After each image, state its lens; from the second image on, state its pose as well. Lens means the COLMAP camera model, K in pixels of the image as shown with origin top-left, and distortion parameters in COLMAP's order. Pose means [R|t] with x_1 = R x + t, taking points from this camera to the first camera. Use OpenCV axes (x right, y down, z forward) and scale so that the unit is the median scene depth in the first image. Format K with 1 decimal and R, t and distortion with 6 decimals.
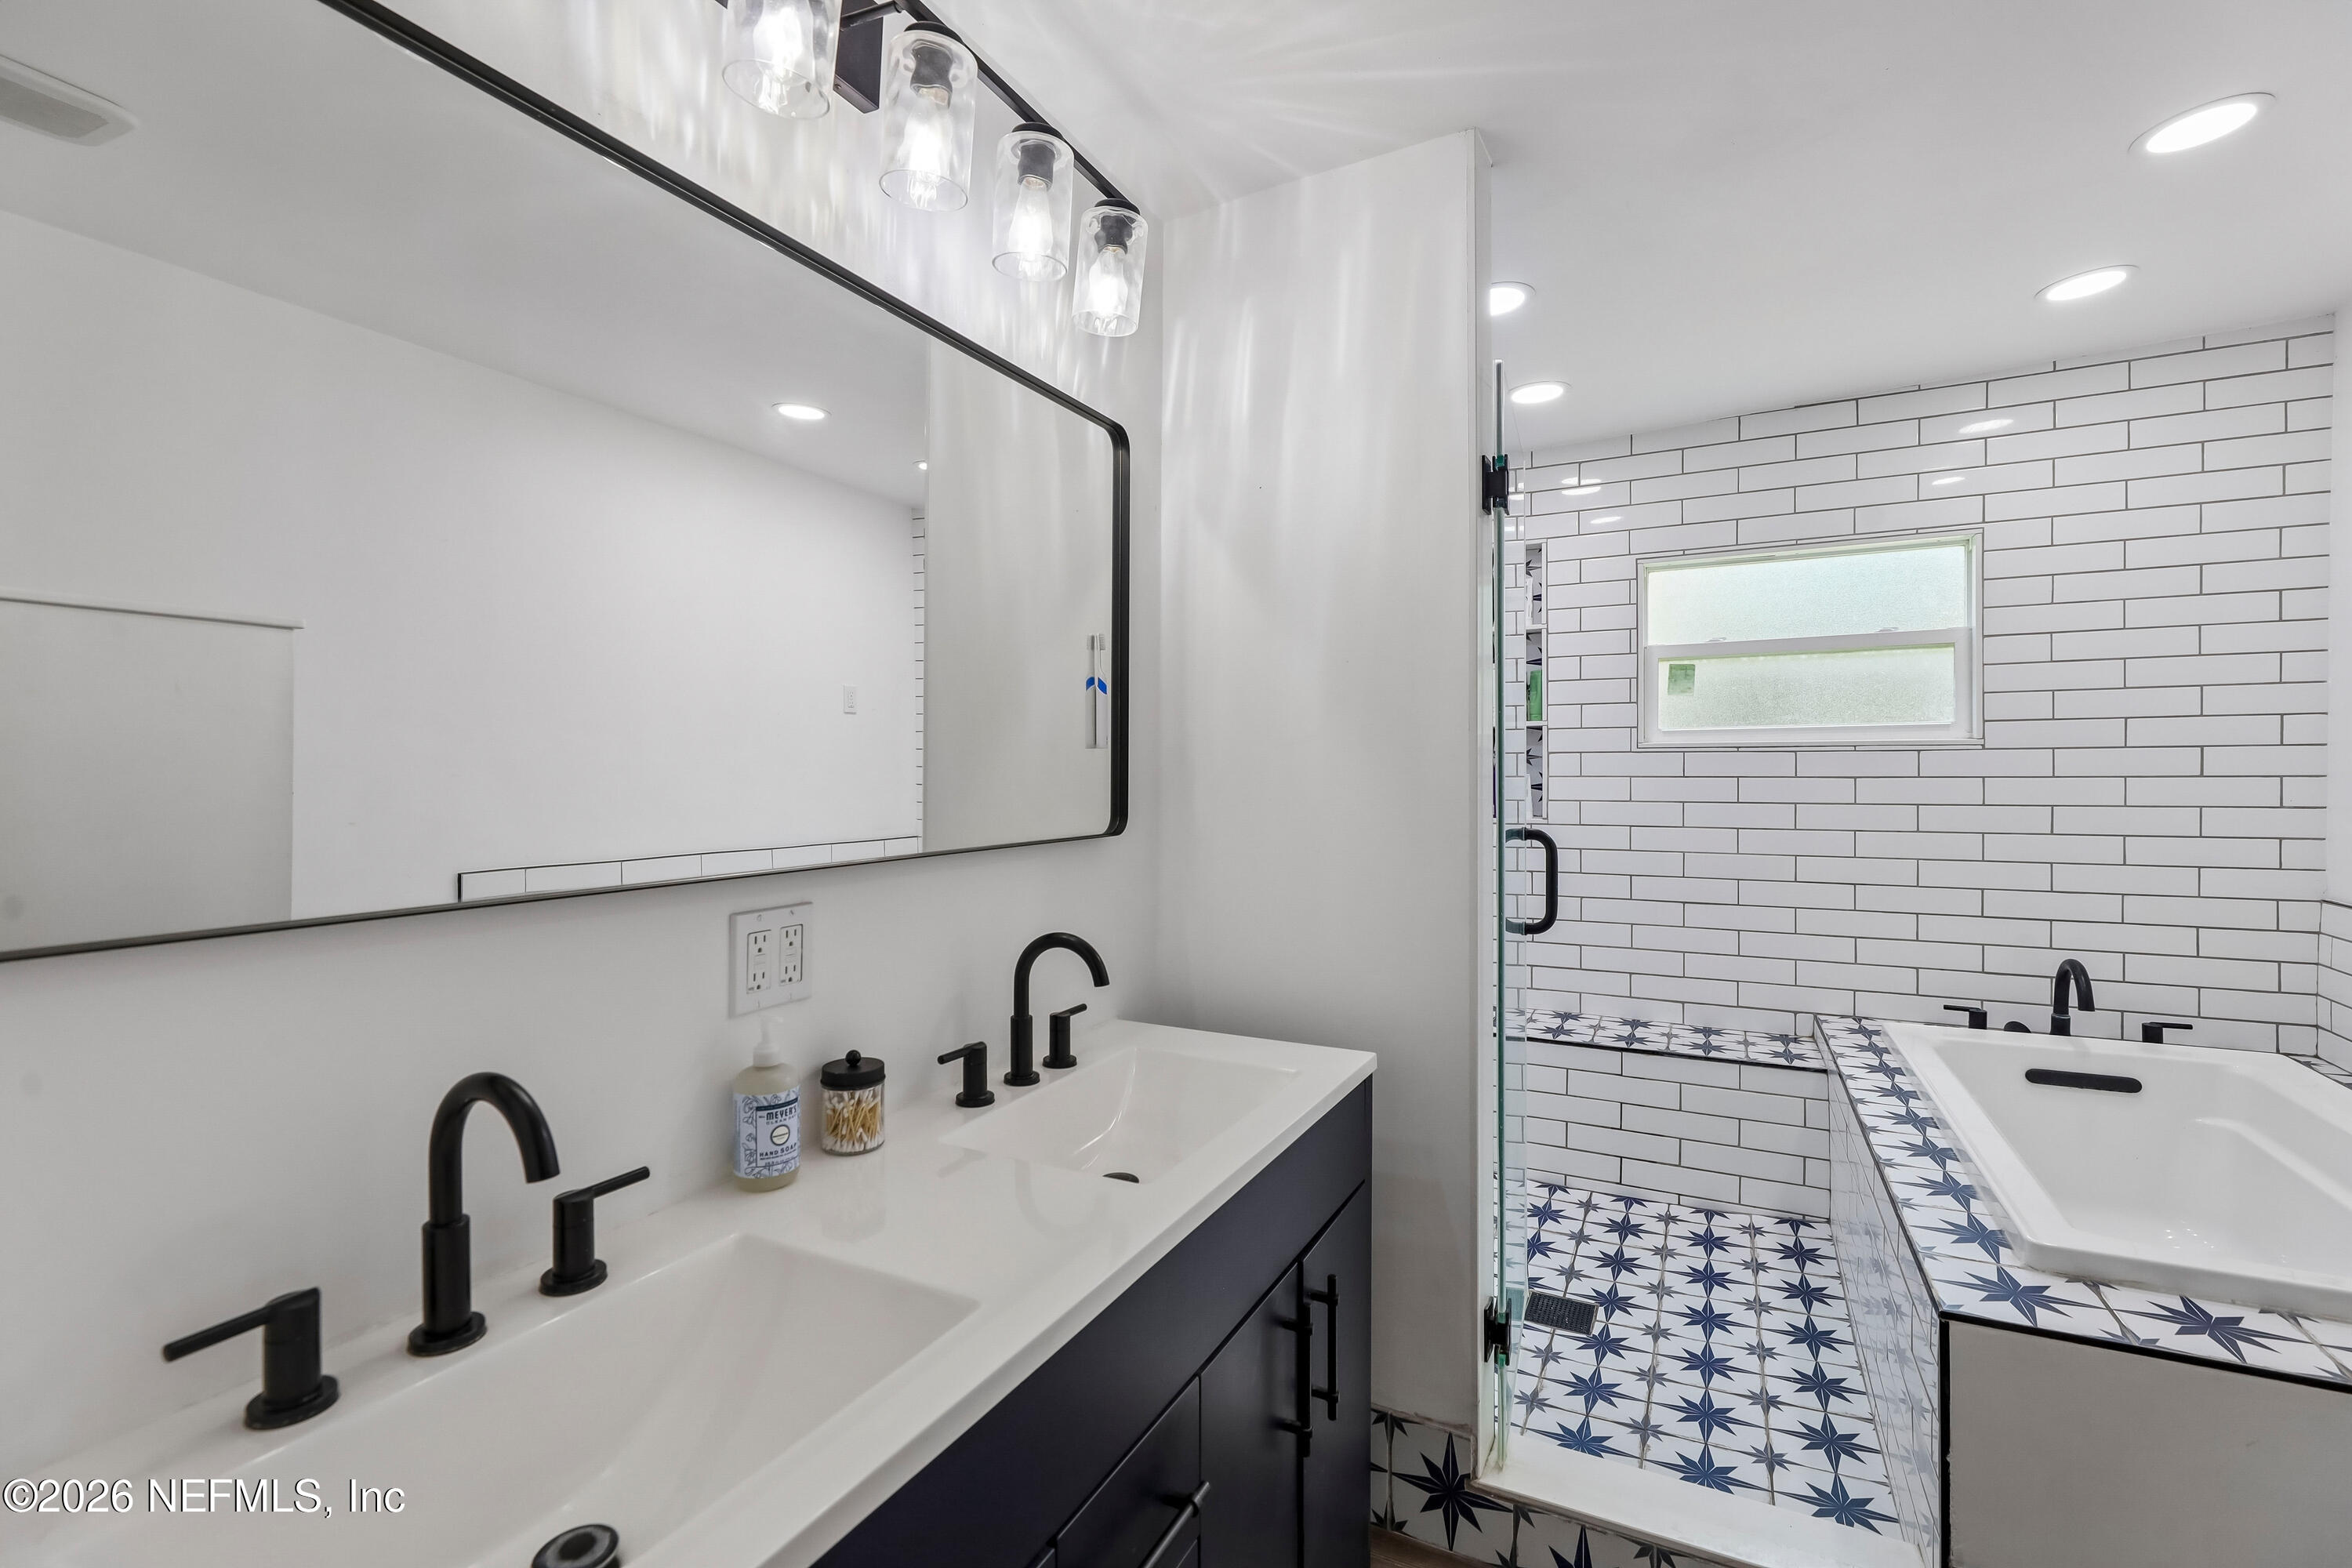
lens RADIAL K [[1053.0, 0, 1172.9], [0, 1053.0, 774.5], [0, 0, 1]] dist [0.001081, -0.000368]
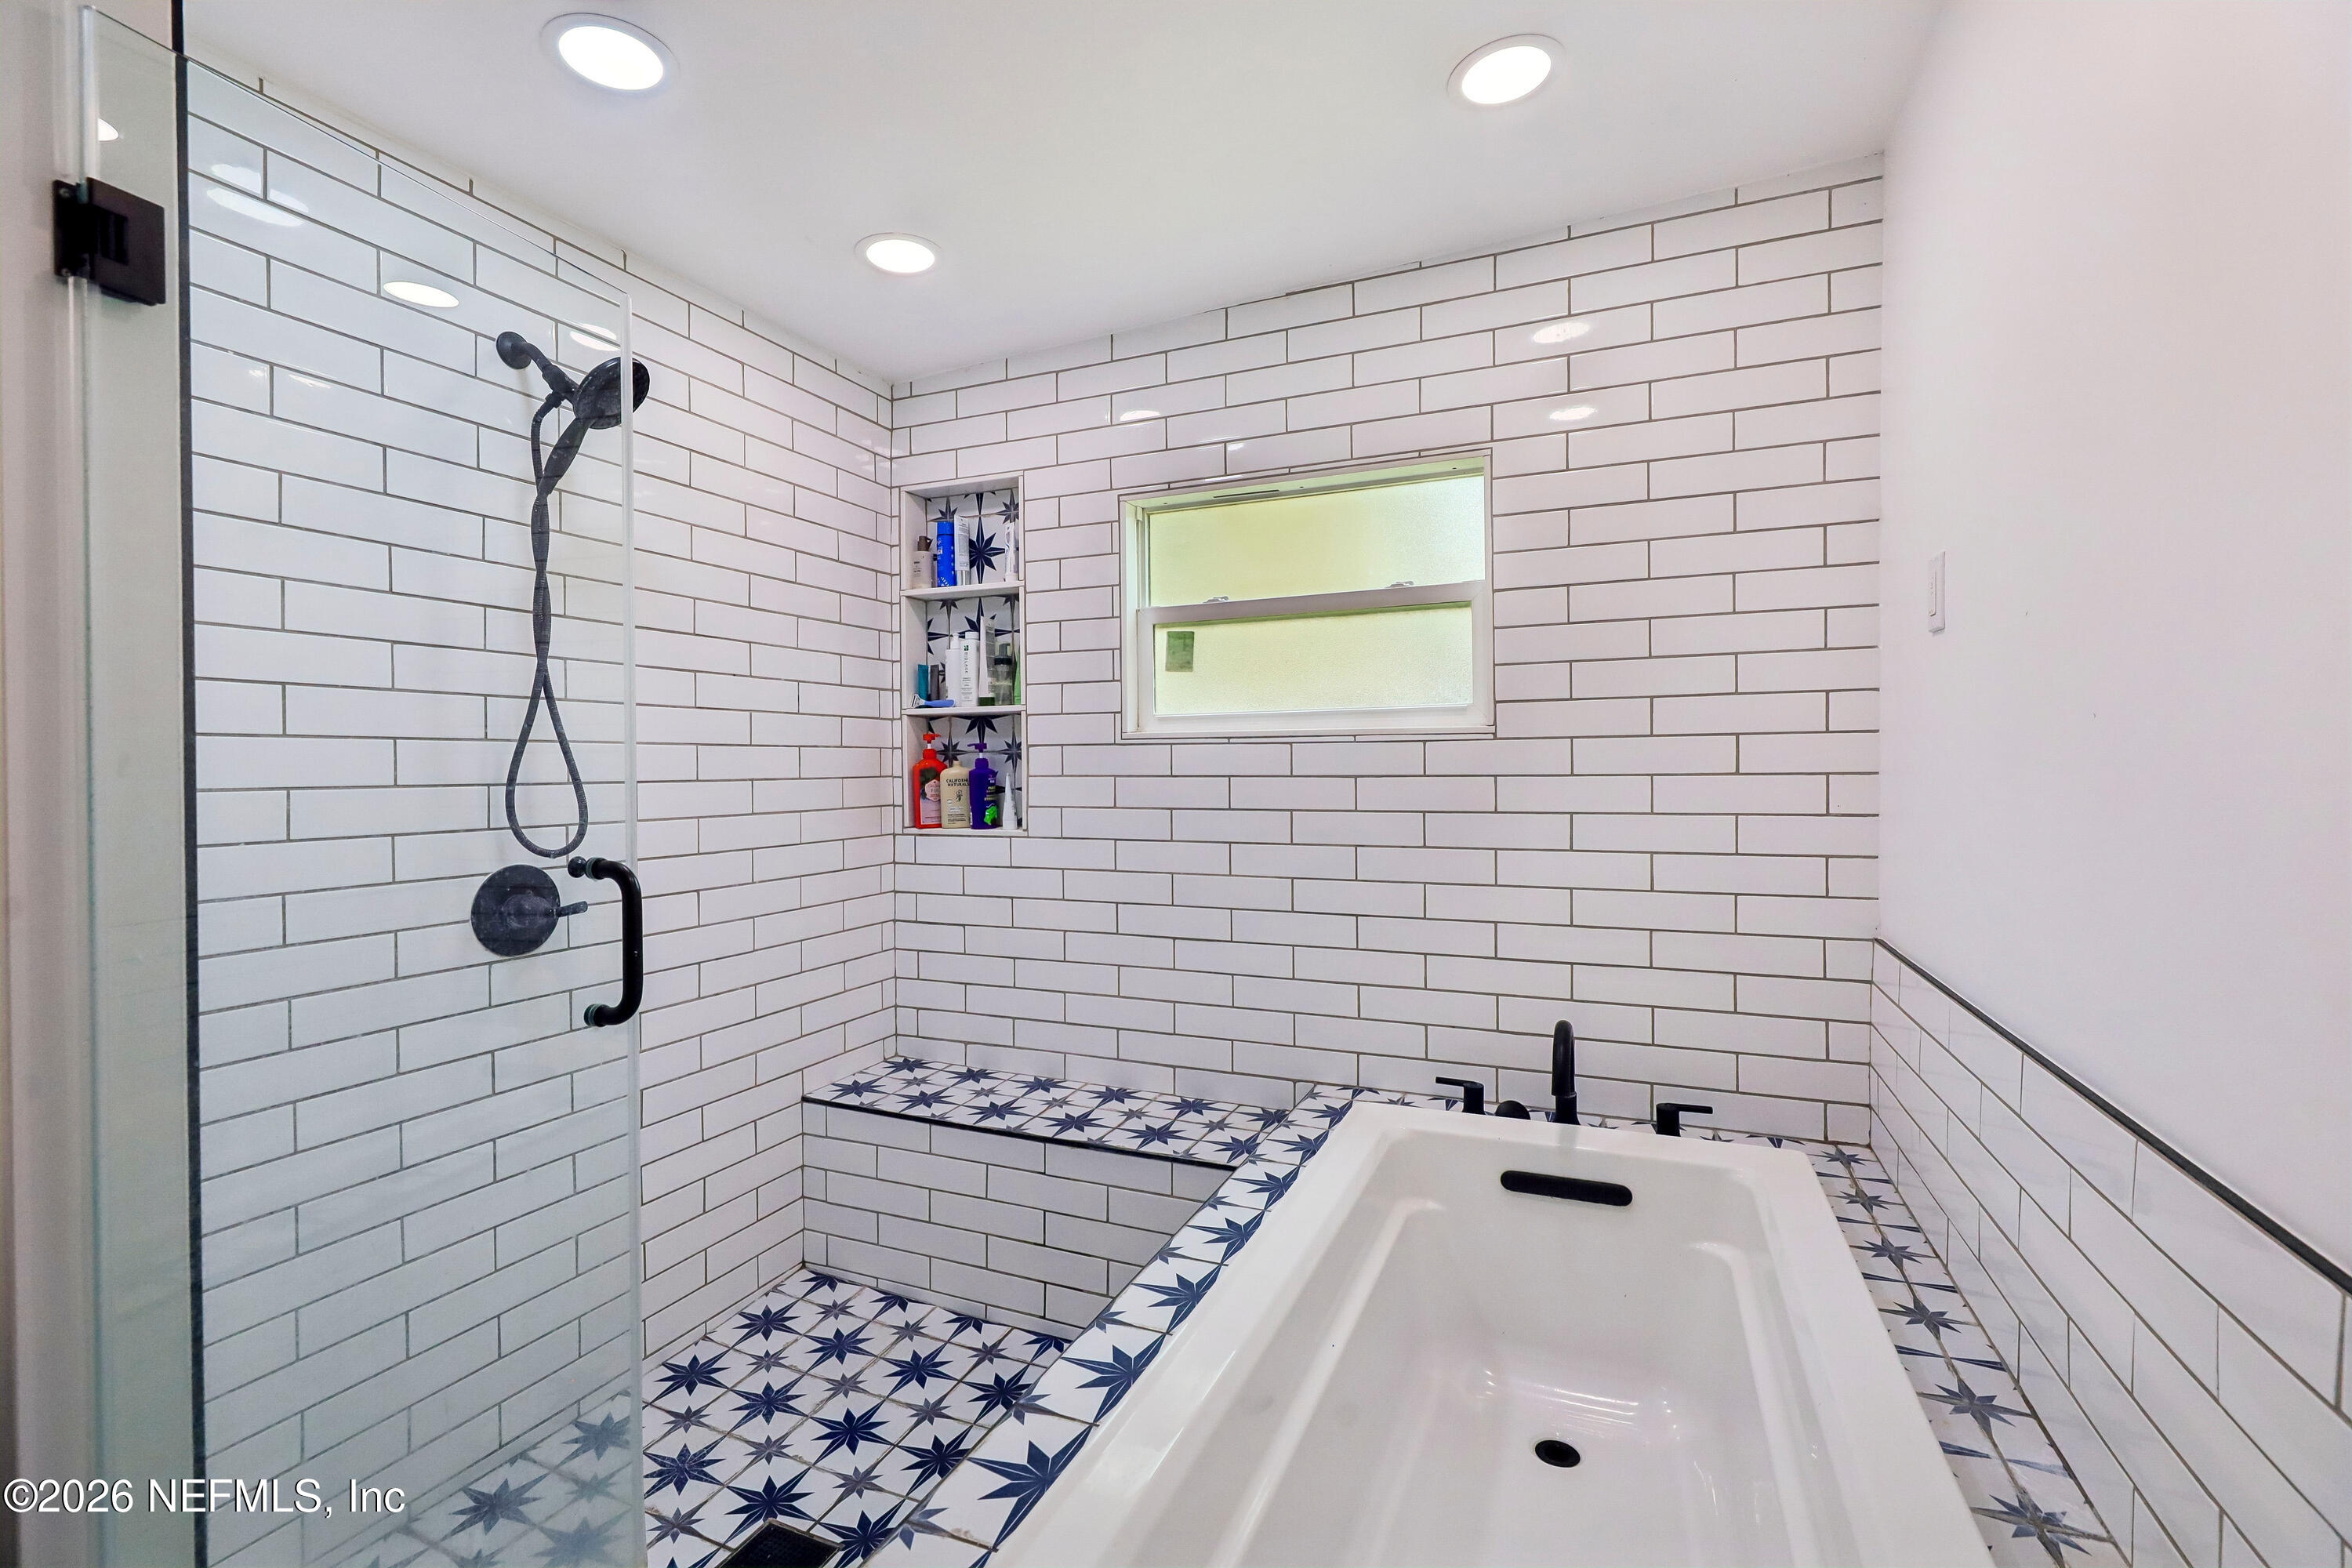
lens RADIAL K [[1053.0, 0, 1172.9], [0, 1053.0, 774.5], [0, 0, 1]] dist [0.001081, -0.000368]
pose [[0.998074, -0.004862, 0.061839, 0.494225], [0.004577, 0.999978, 0.004749, -0.003154], [-0.061861, -0.004456, 0.998075, 0.255824]]
